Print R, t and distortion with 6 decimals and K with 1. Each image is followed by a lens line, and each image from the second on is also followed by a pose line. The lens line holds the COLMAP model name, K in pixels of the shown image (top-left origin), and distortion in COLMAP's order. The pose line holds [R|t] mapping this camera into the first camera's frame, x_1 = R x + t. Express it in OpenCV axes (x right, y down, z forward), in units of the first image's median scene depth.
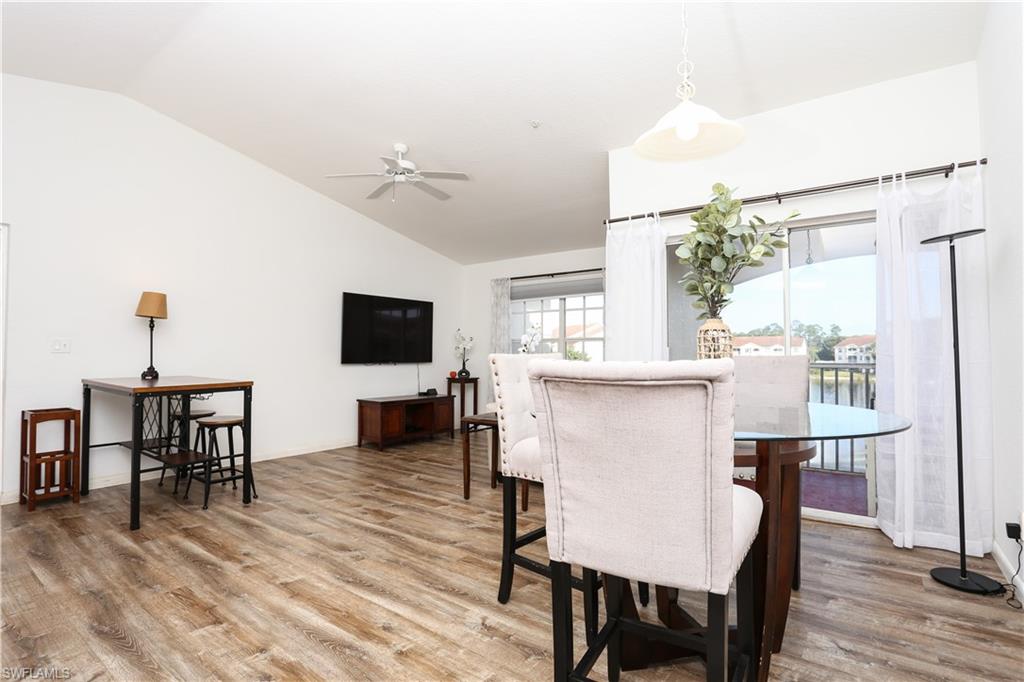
lens RADIAL K [[493.3, 0, 507.7], [0, 493.3, 342.4], [0, 0, 1]] dist [-0.003870, -0.000050]
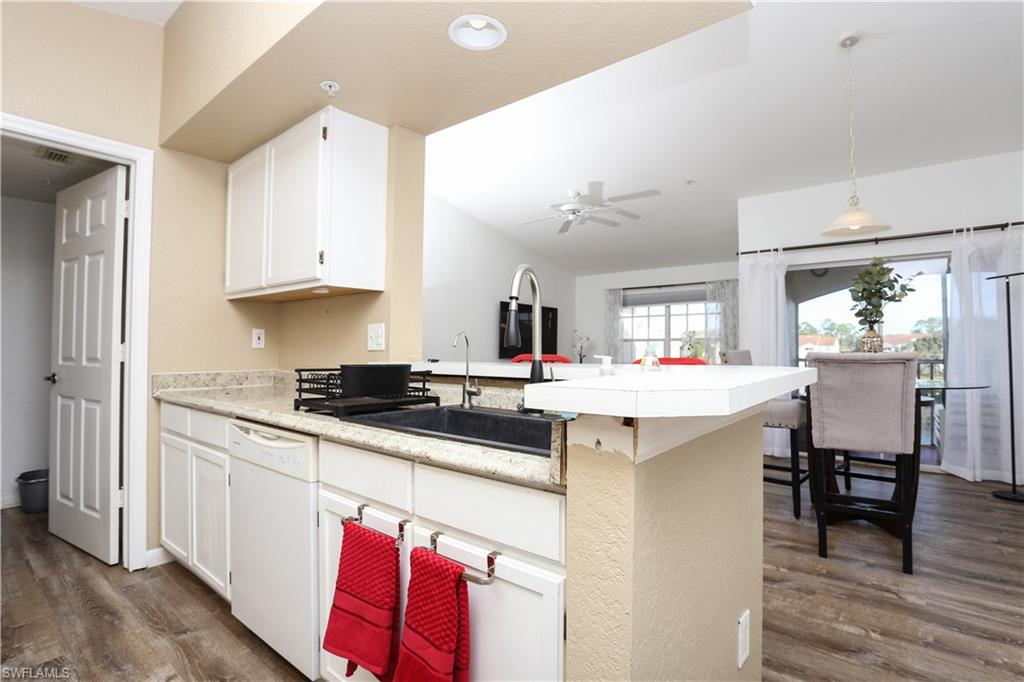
lens RADIAL K [[493.3, 0, 513.7], [0, 493.3, 342.3], [0, 0, 1]] dist [-0.003870, -0.000050]
pose [[0.999279, 0.004438, -0.037695, -0.207902], [-0.004274, 0.999981, 0.004412, -0.002880], [0.037714, -0.004248, 0.999280, -0.212958]]
